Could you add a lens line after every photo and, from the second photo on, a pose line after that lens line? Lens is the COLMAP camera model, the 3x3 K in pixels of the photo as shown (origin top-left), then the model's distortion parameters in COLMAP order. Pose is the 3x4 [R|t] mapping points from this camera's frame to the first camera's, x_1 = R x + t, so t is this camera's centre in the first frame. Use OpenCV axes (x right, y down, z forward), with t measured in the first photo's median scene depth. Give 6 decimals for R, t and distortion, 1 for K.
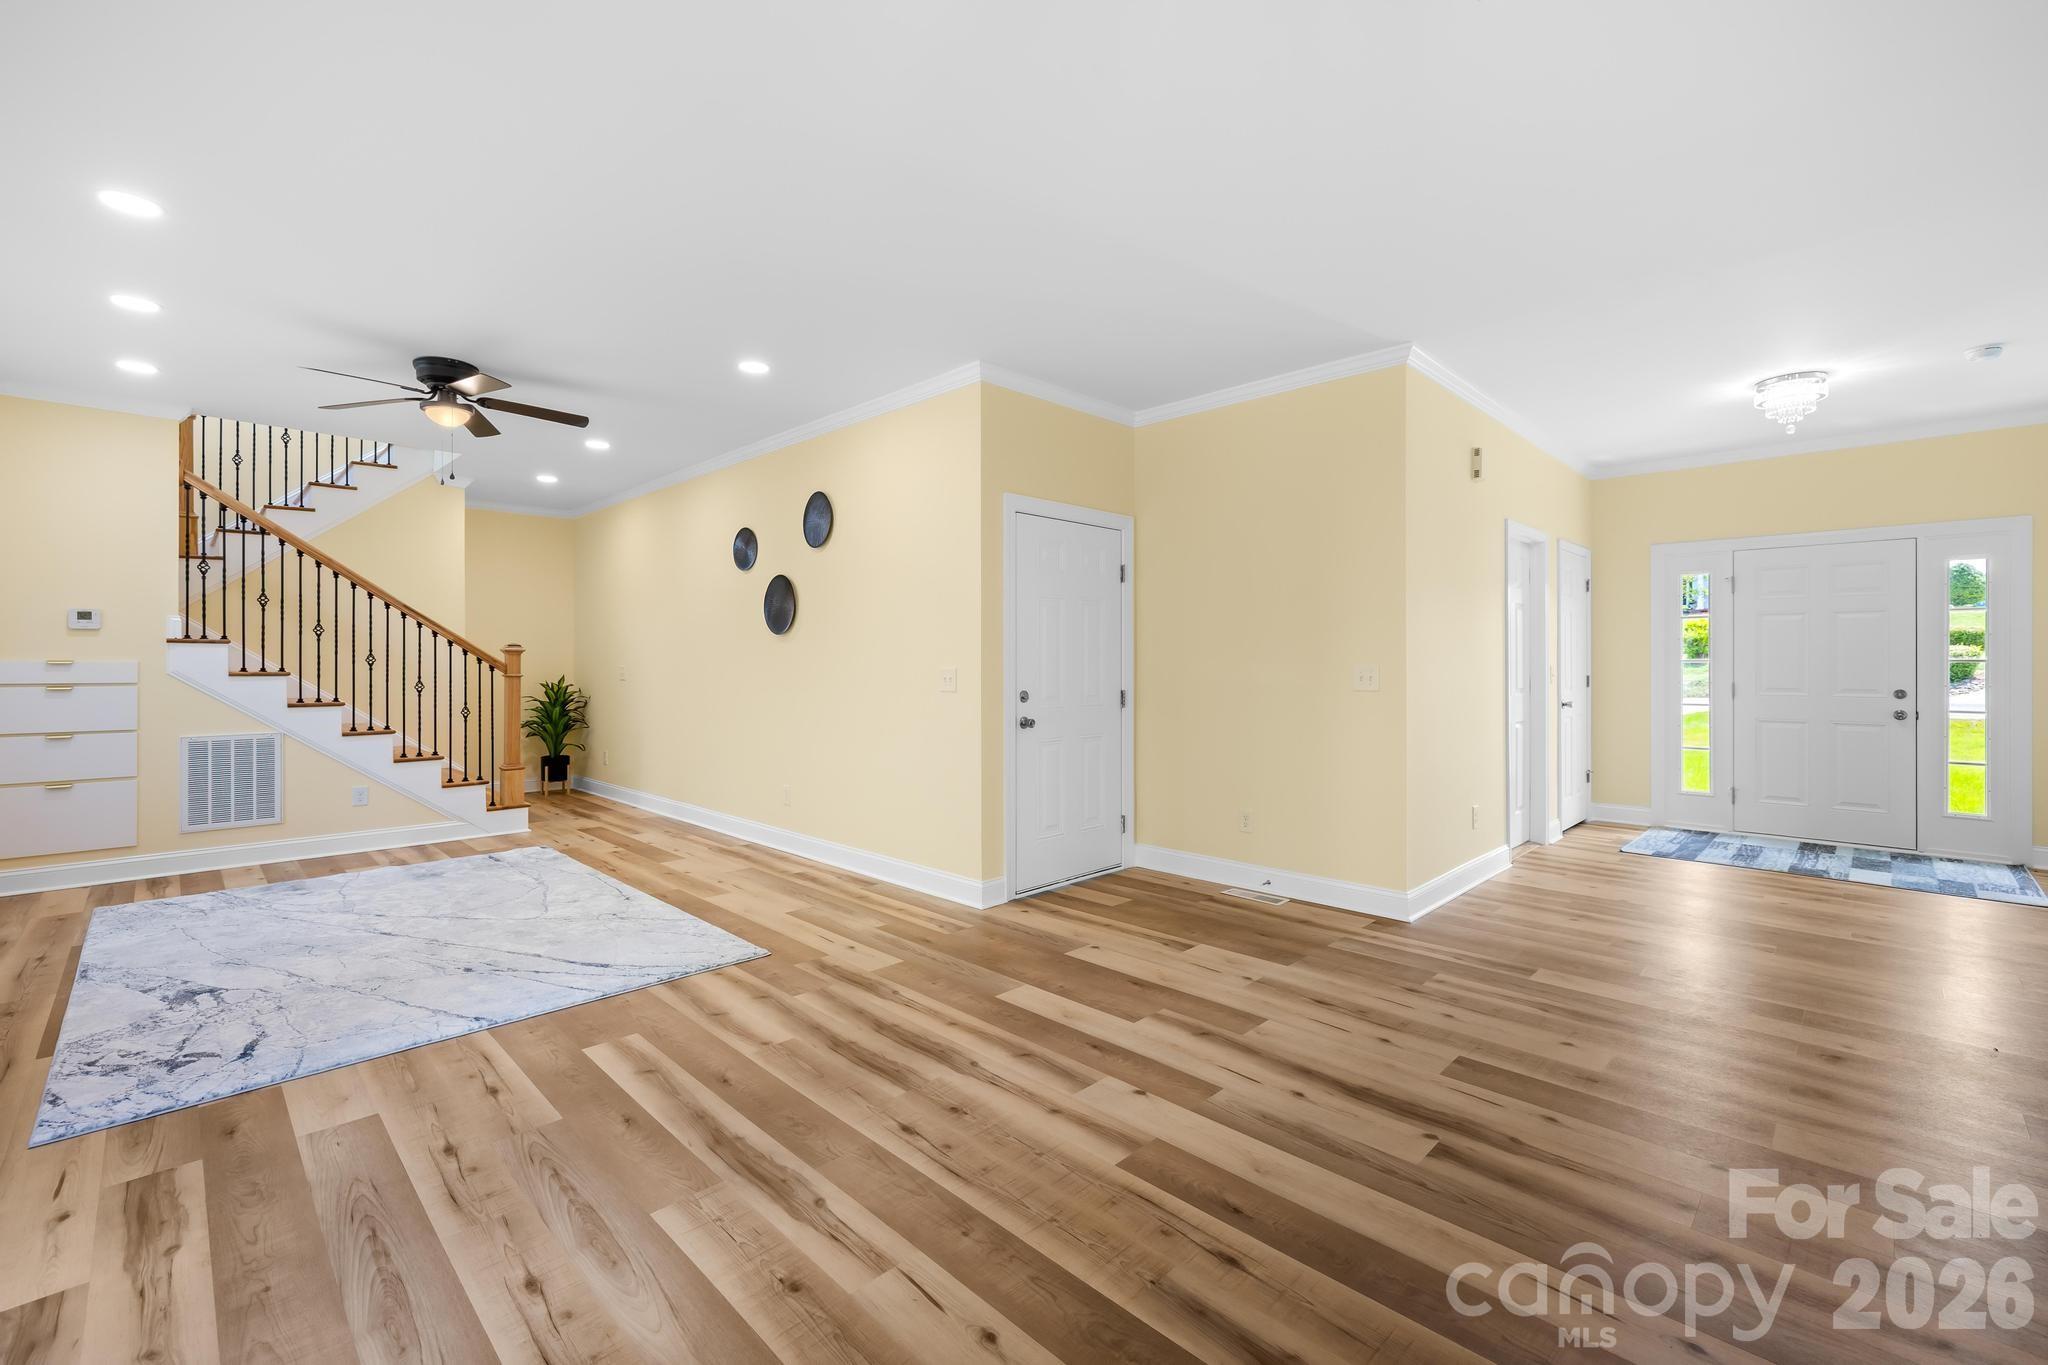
lens RADIAL K [[864.0, 0, 1012.0], [0, 864.0, 662.0], [0, 0, 1]] dist [0.000316, 0.000937]
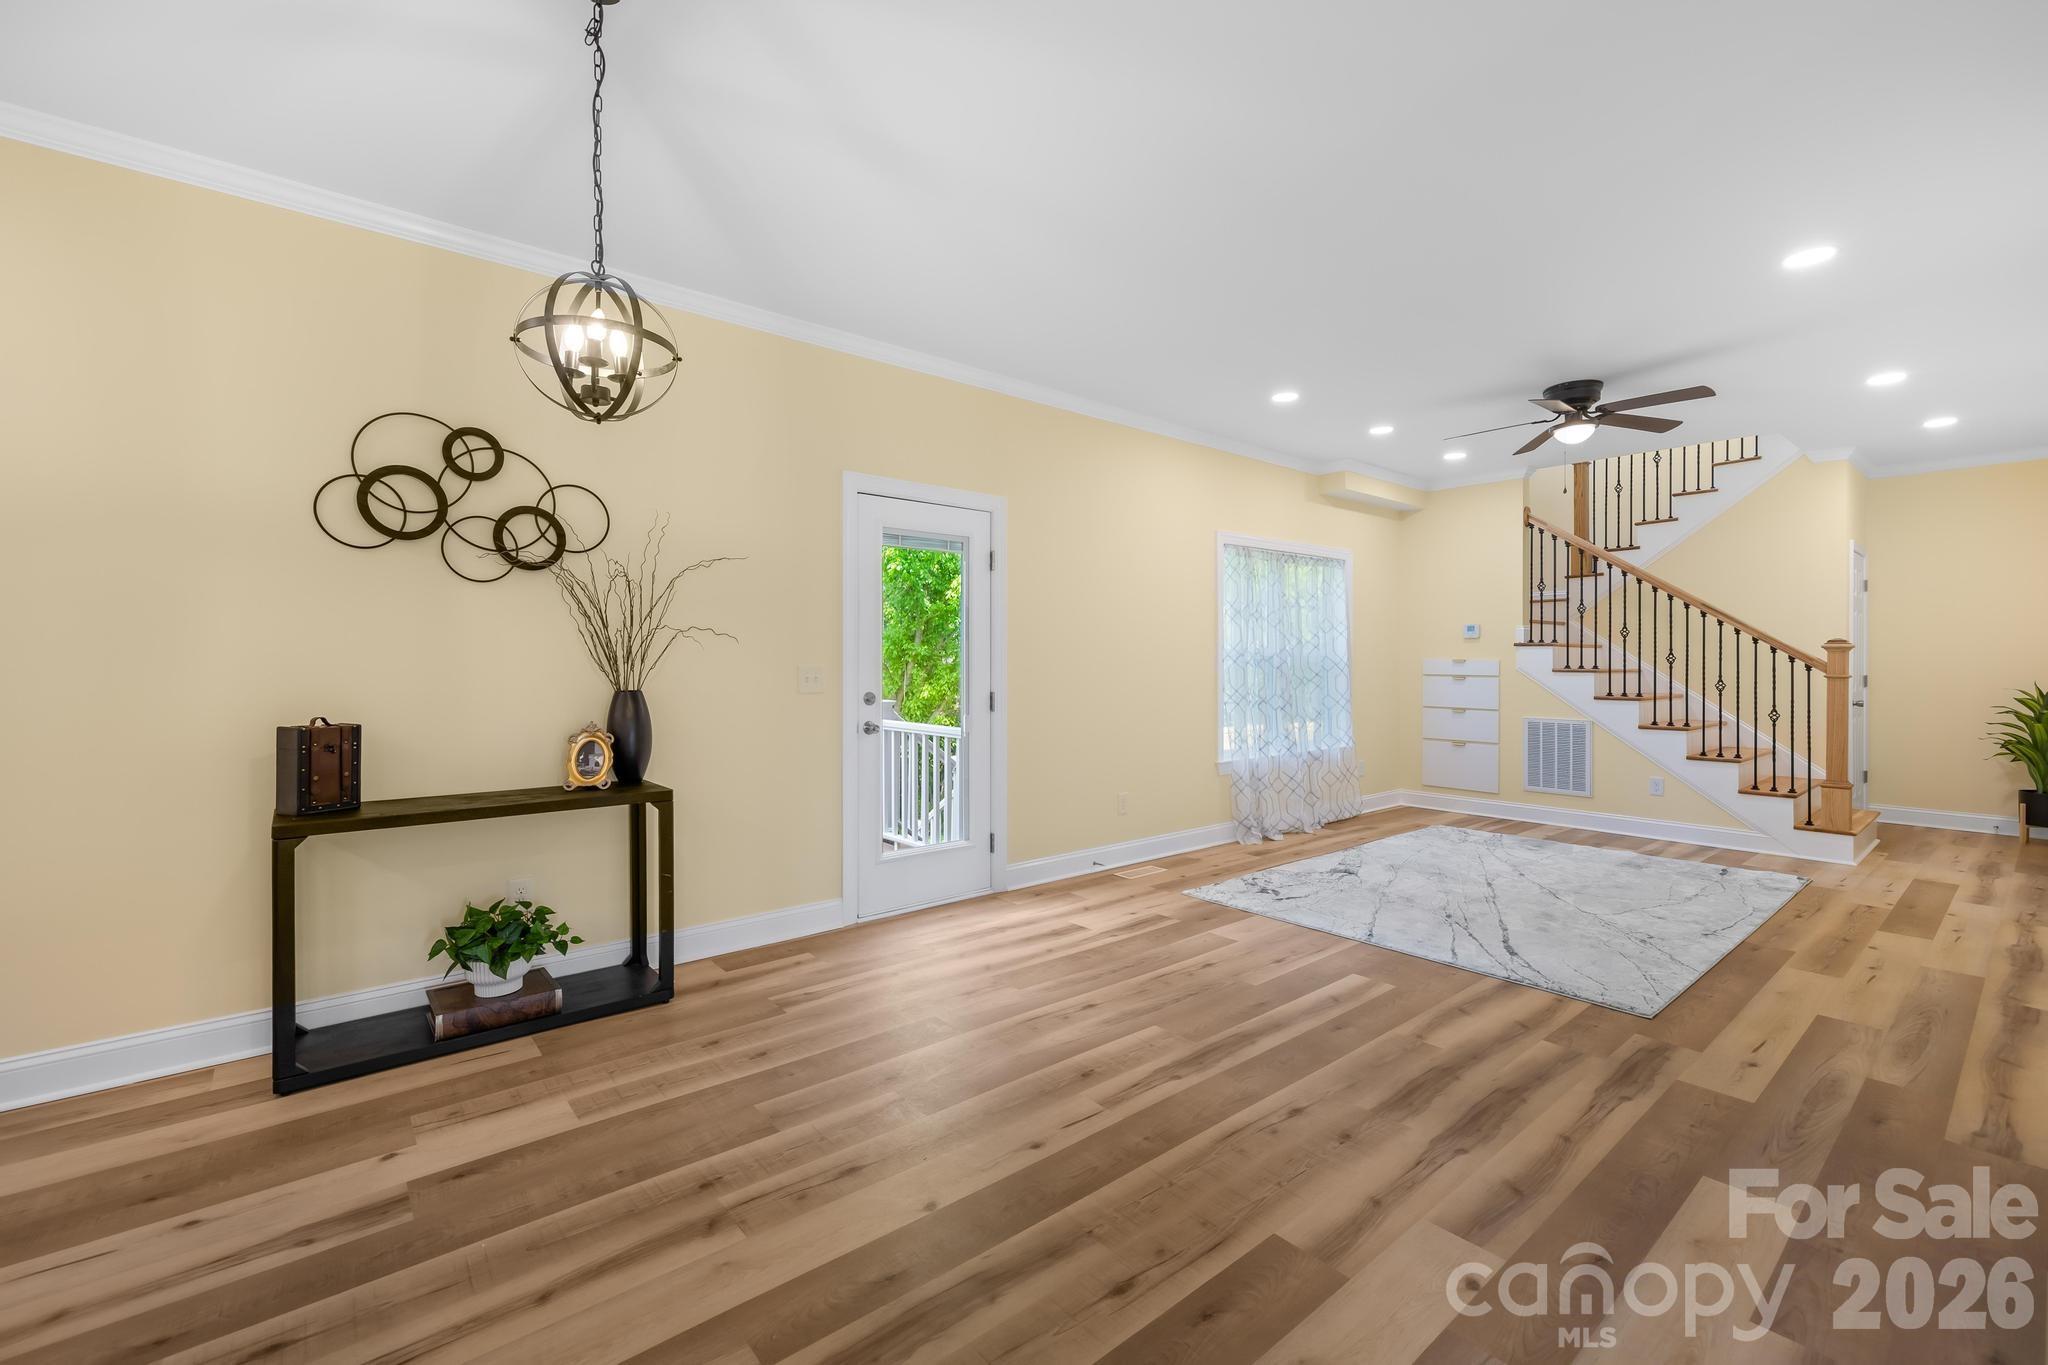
lens RADIAL K [[864.0, 0, 1007.6], [0, 864.0, 667.3], [0, 0, 1]] dist [0.000316, 0.000937]
pose [[-0.095788, 0.007796, -0.995371, 0.472367], [-0.000418, 0.999969, 0.007872, 0.000286], [0.995402, 0.001170, -0.095782, 0.379287]]
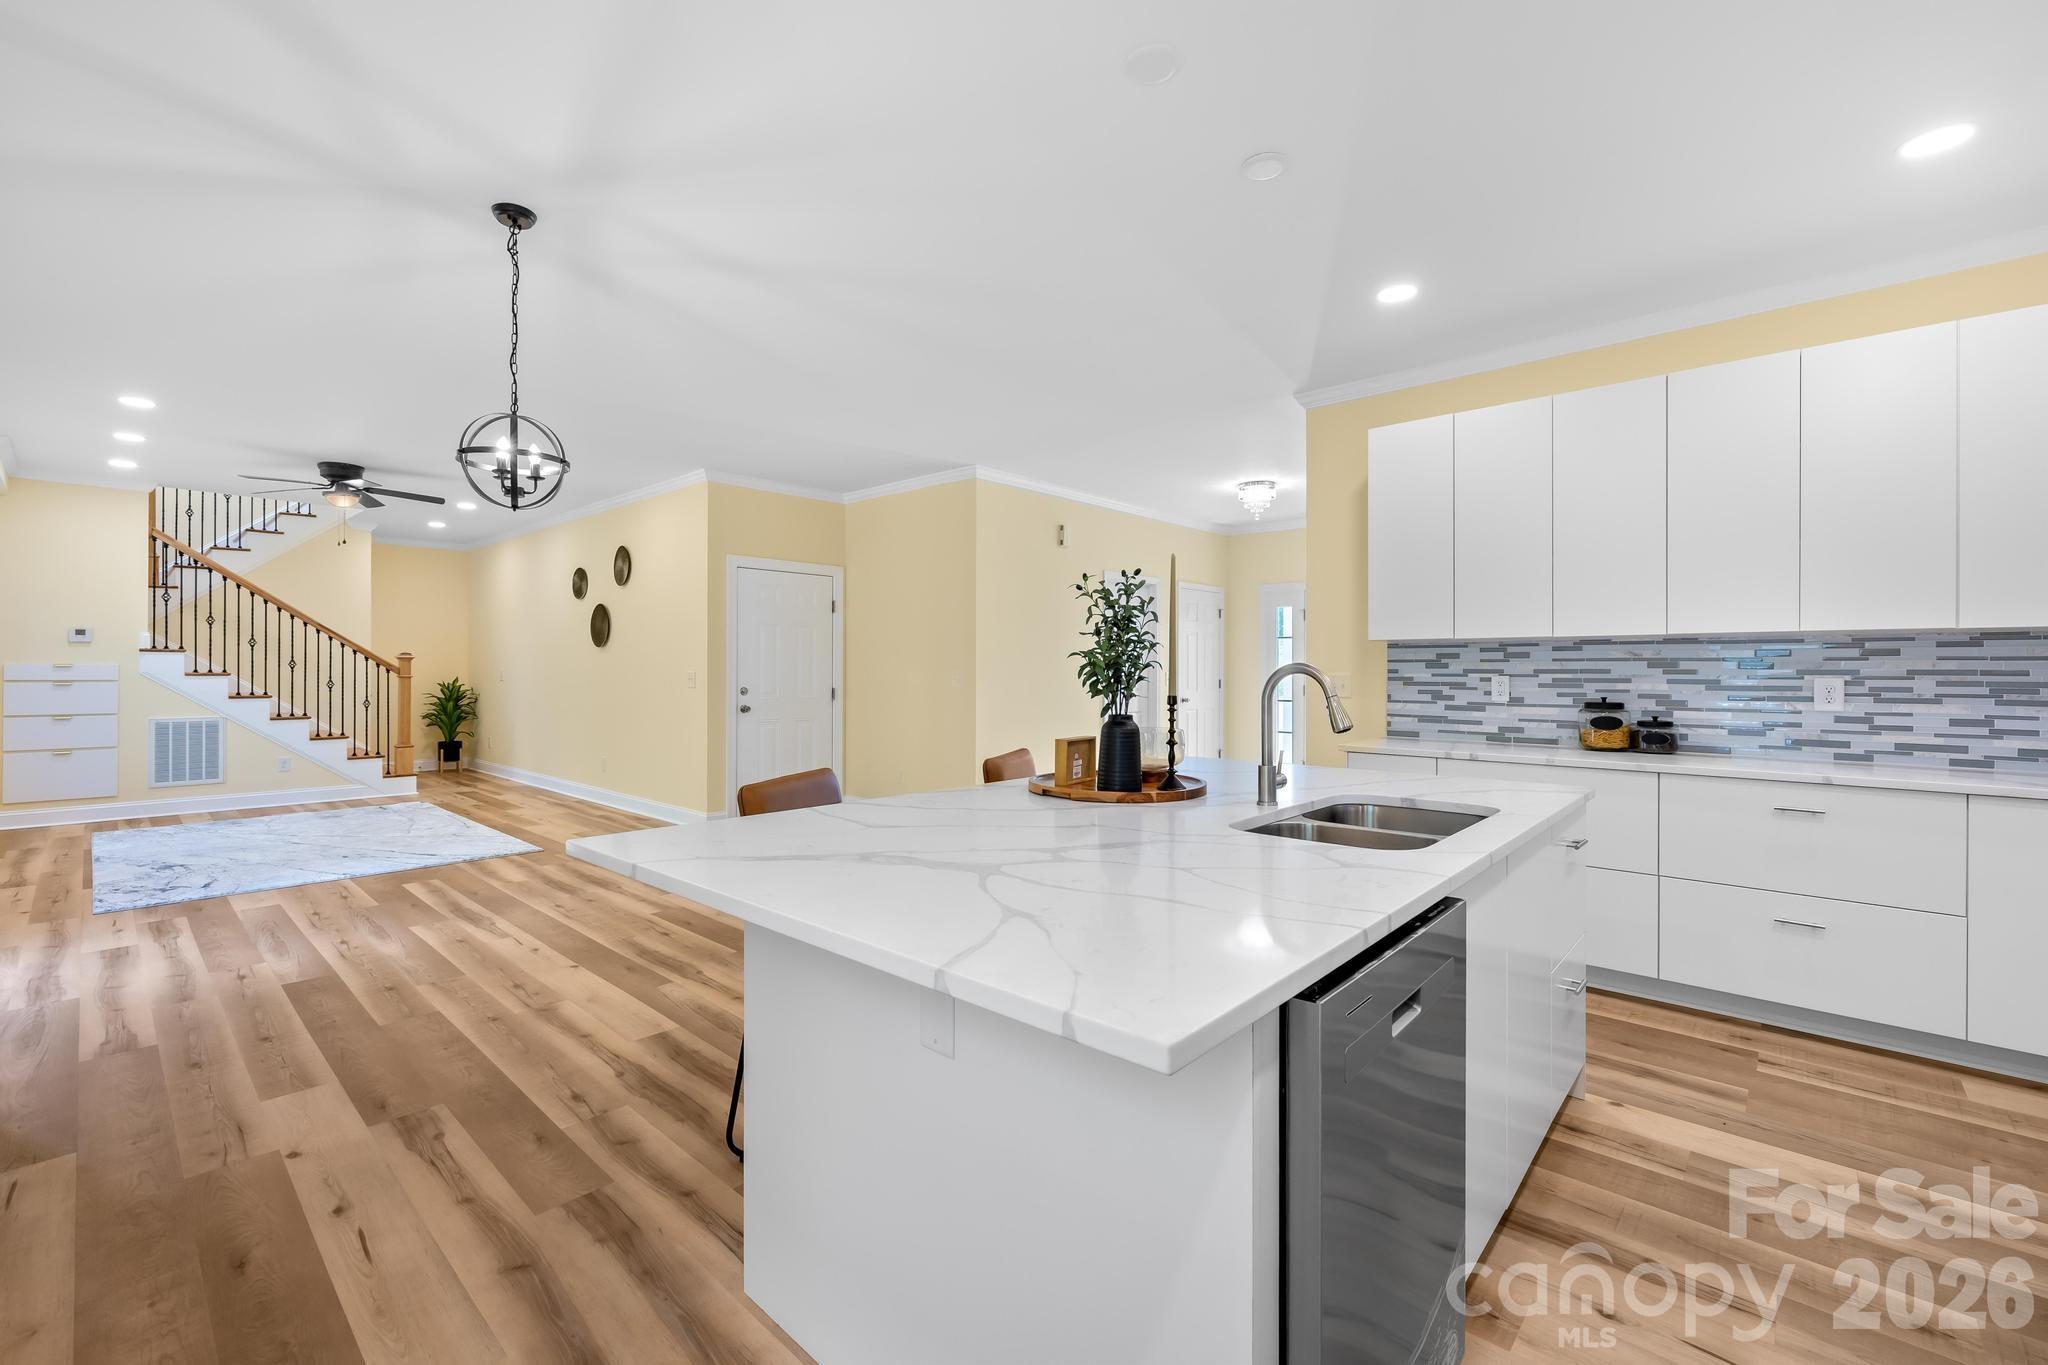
lens RADIAL K [[864.0, 0, 1015.0], [0, 864.0, 669.3], [0, 0, 1]] dist [0.000316, 0.000937]
pose [[0.999084, 0.004178, 0.042588, 0.416698], [-0.004248, 0.999990, 0.001563, -0.001996], [-0.042581, -0.001743, 0.999092, -0.504635]]
